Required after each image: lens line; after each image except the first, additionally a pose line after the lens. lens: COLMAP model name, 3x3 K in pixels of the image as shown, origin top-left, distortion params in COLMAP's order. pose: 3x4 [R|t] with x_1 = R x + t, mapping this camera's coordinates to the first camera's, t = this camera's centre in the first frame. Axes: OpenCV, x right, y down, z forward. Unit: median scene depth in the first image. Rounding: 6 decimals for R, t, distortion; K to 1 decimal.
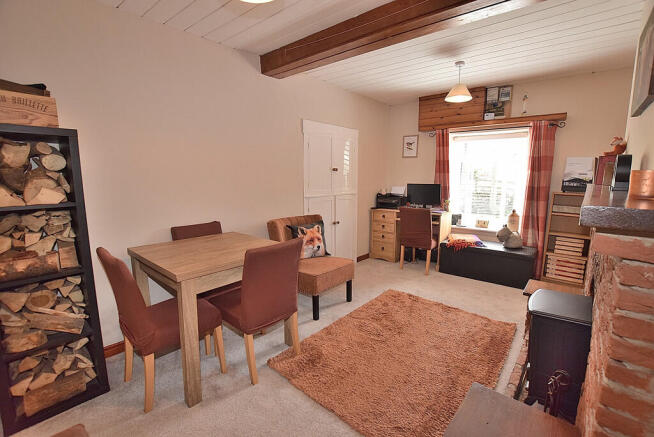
lens RADIAL K [[296.0, 0, 331.8], [0, 296.0, 217.8], [0, 0, 1]] dist [-0.001976, -0.000041]
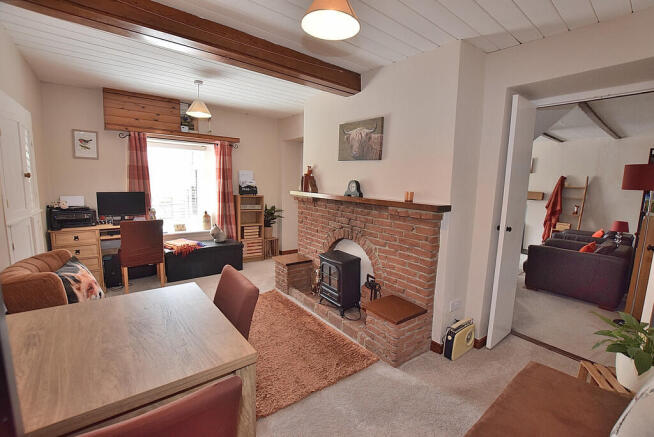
lens RADIAL K [[296.0, 0, 330.7], [0, 296.0, 219.3], [0, 0, 1]] dist [-0.001976, -0.000041]
pose [[0.221888, -0.125407, 0.966974, -0.446158], [0.115686, 0.988076, 0.101598, -0.060817], [-0.968185, 0.089322, 0.233750, 0.251491]]
